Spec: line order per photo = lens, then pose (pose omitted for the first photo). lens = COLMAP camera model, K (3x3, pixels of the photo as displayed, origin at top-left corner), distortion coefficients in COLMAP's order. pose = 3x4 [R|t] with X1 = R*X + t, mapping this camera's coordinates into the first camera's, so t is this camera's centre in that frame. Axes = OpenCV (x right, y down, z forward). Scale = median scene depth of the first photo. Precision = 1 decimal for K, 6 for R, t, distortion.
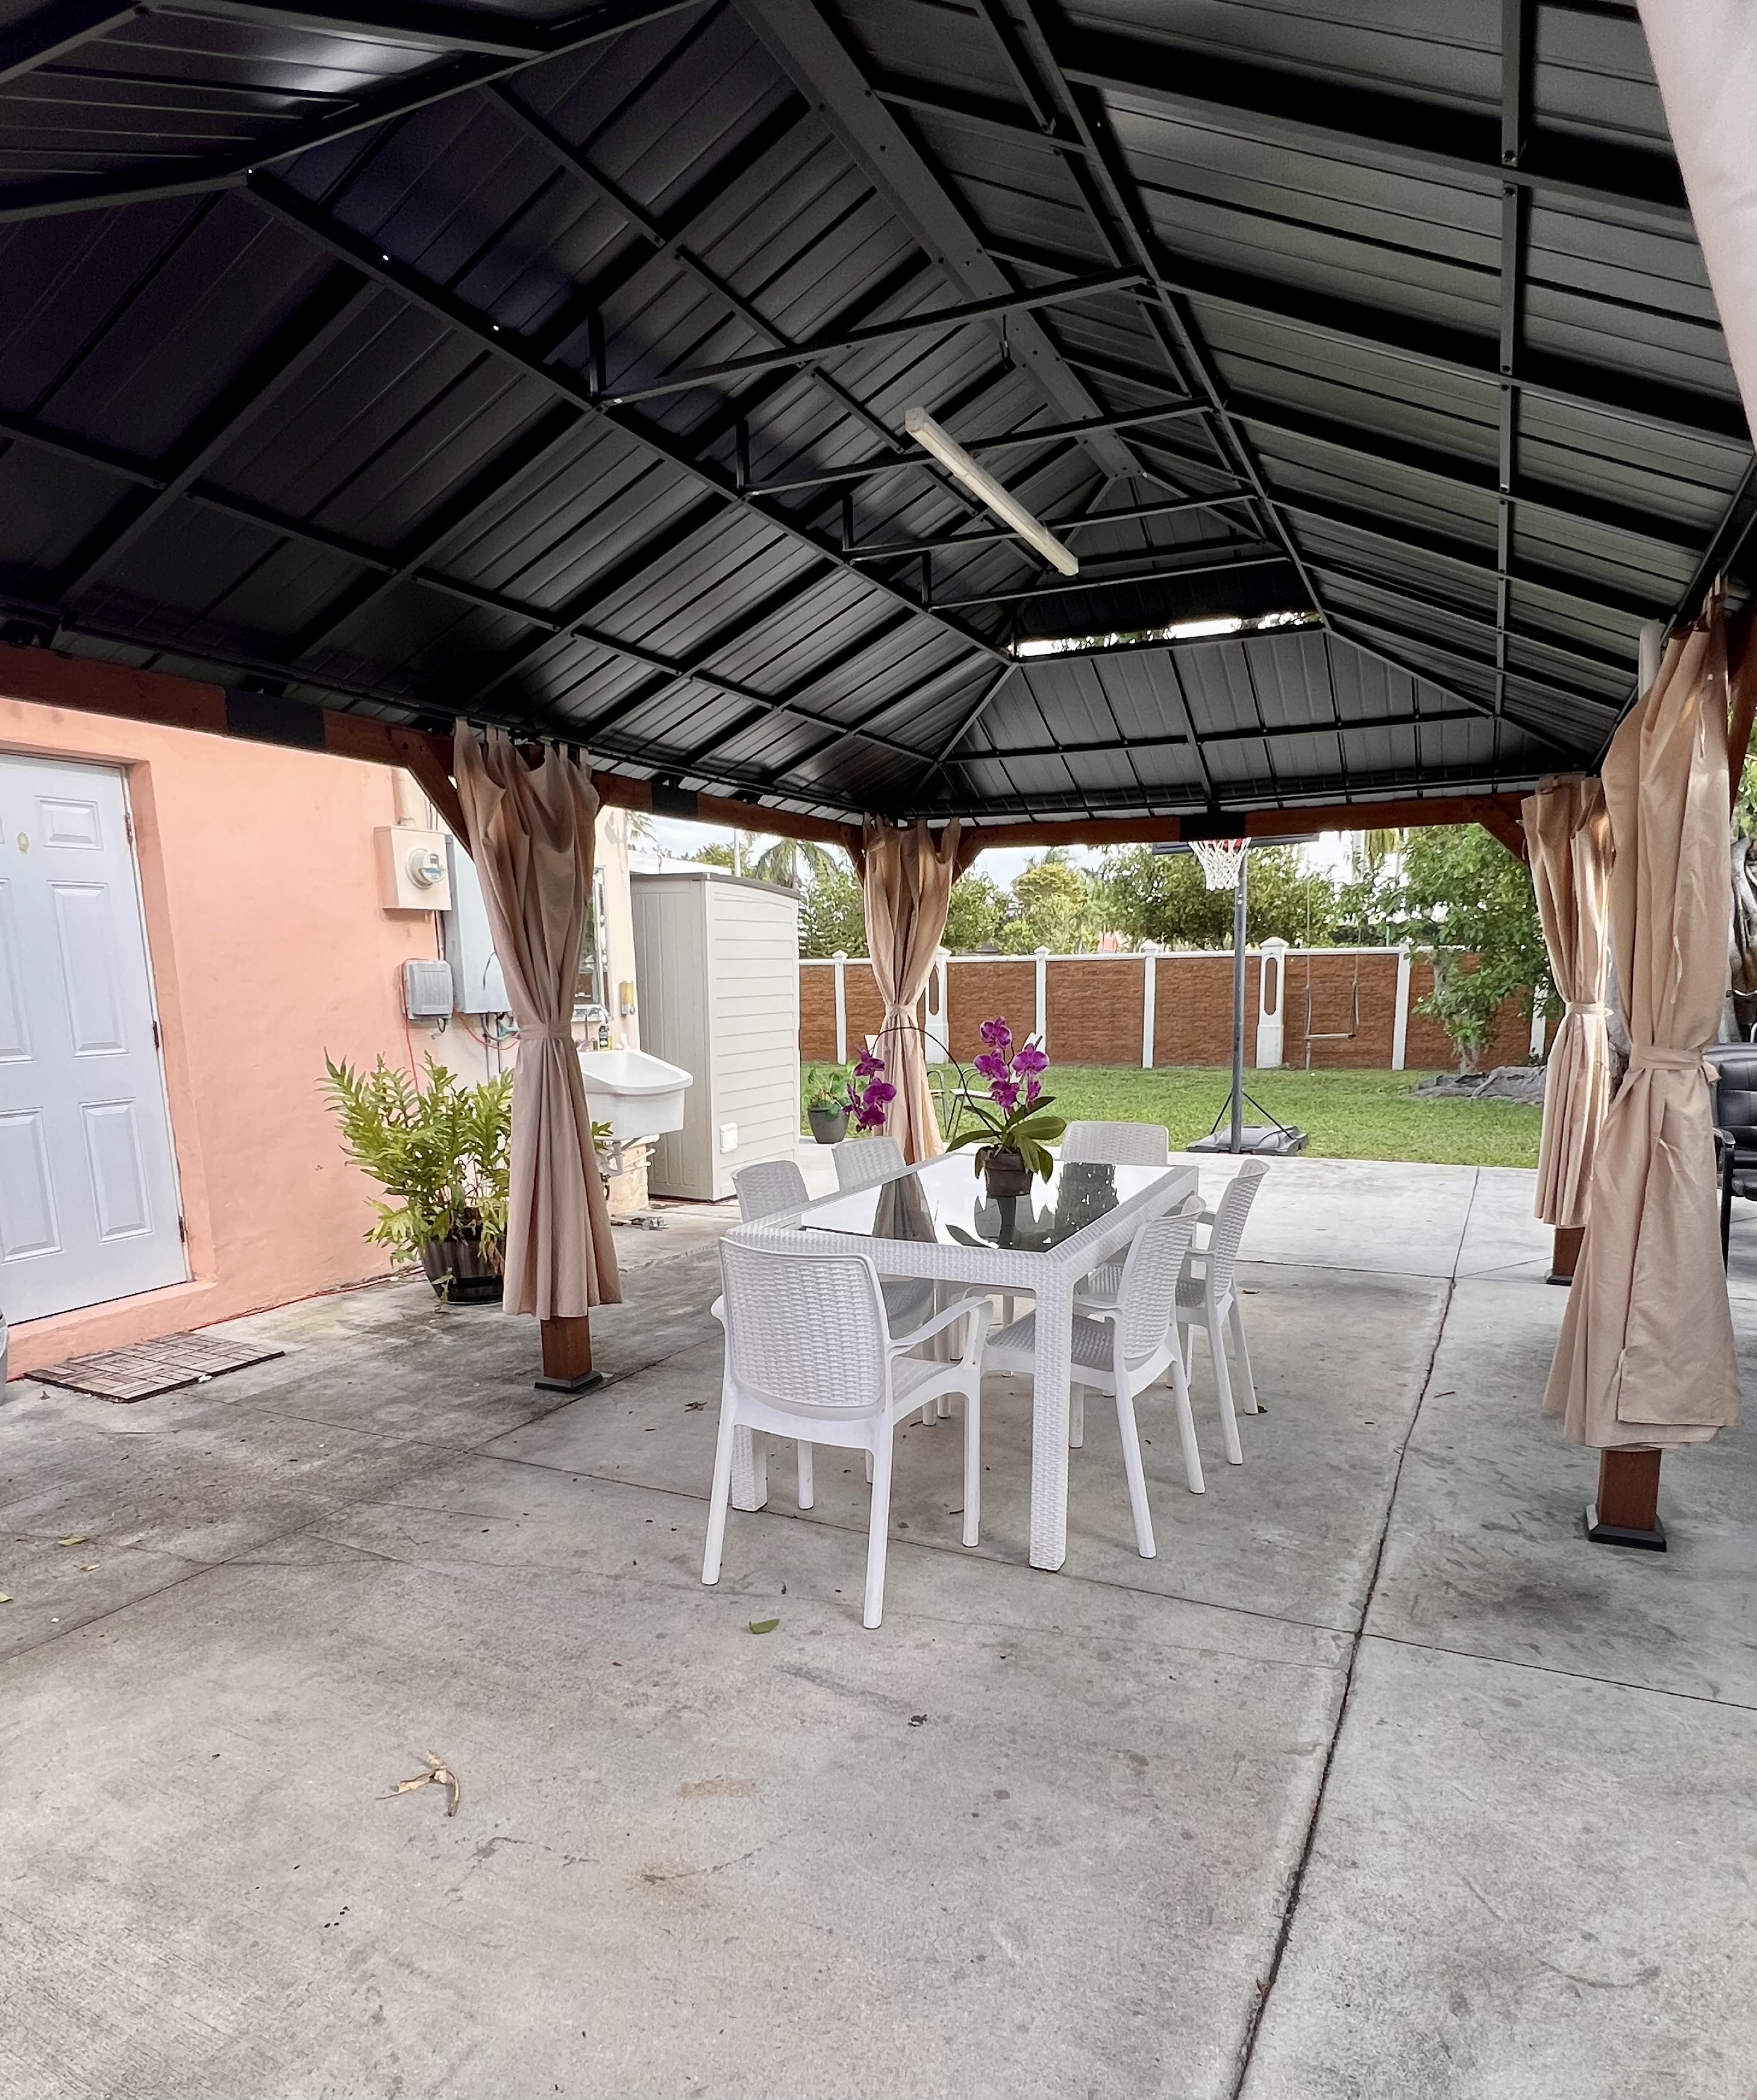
lens RADIAL K [[1316.9, 0, 878.5], [0, 1316.9, 1050.0], [0, 0, 1]] dist [-0.002152, -0.000752]
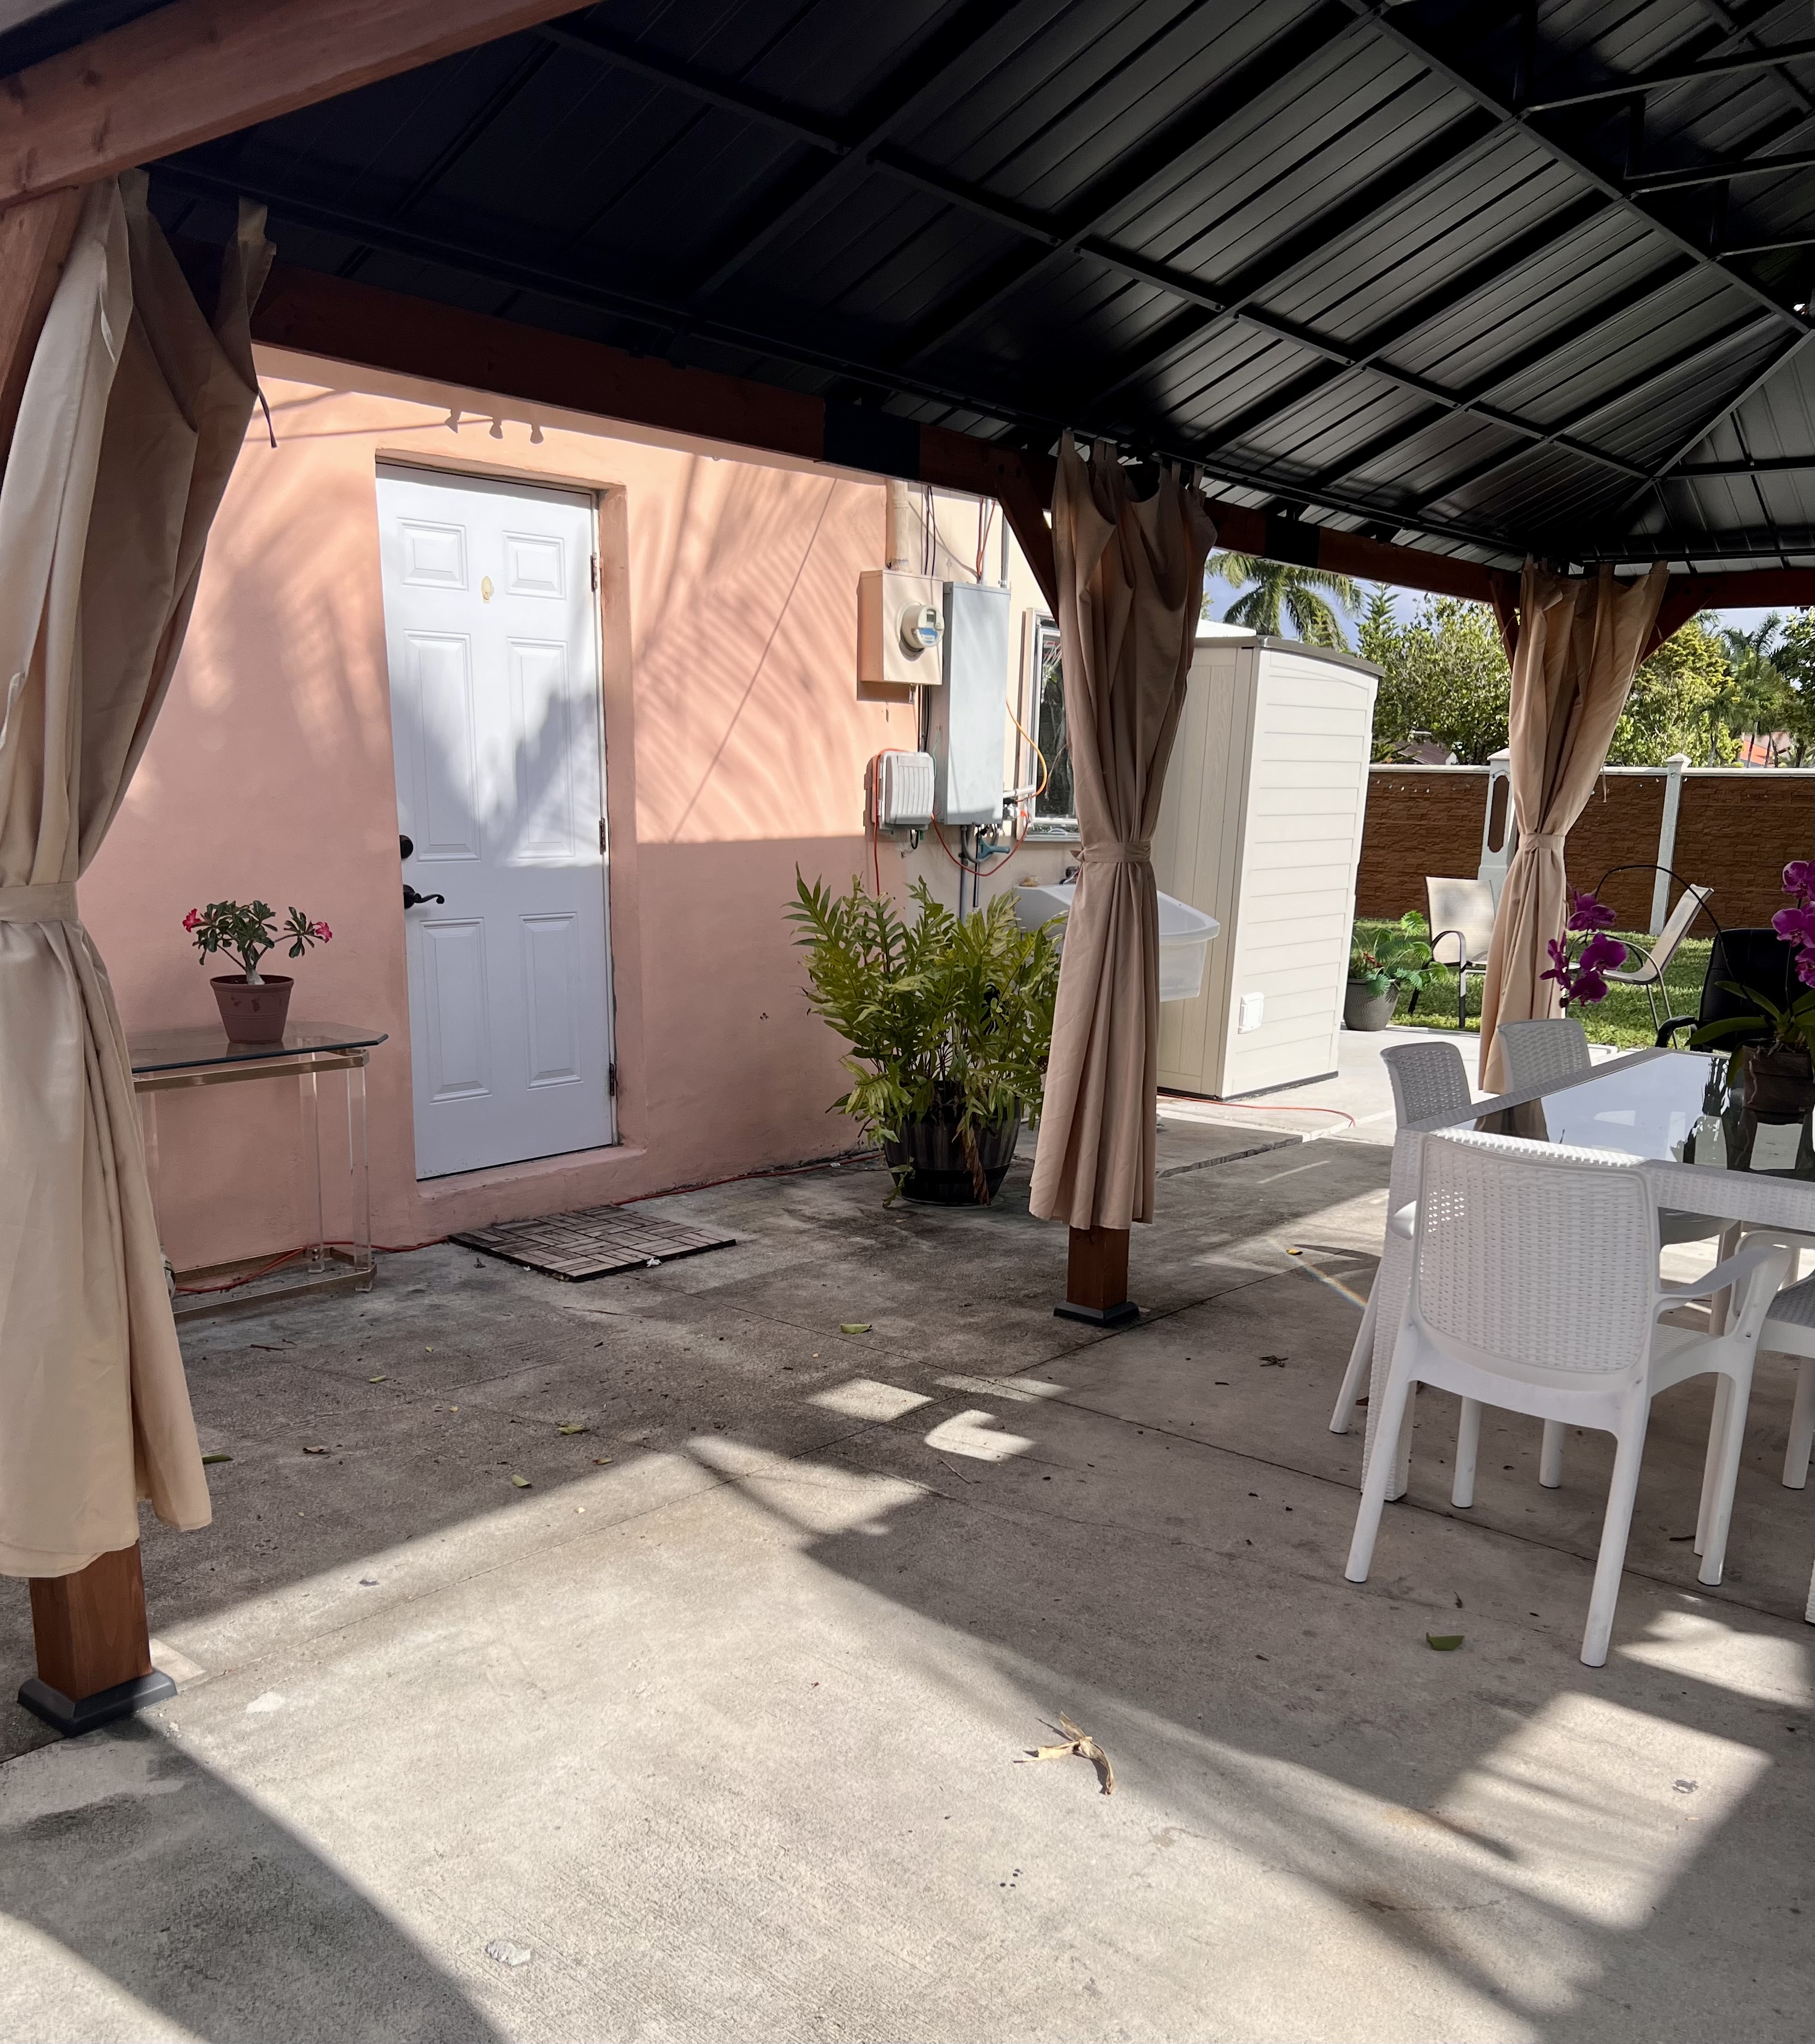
lens RADIAL K [[1875.9, 0, 907.4], [0, 1875.9, 1010.5], [0, 0, 1]] dist [0.060626, -0.069225]
pose [[0.968713, 0.063163, -0.240011, -0.102805], [-0.048033, 0.996502, 0.068381, 0.009774], [0.243491, -0.054713, 0.968359, -0.080290]]
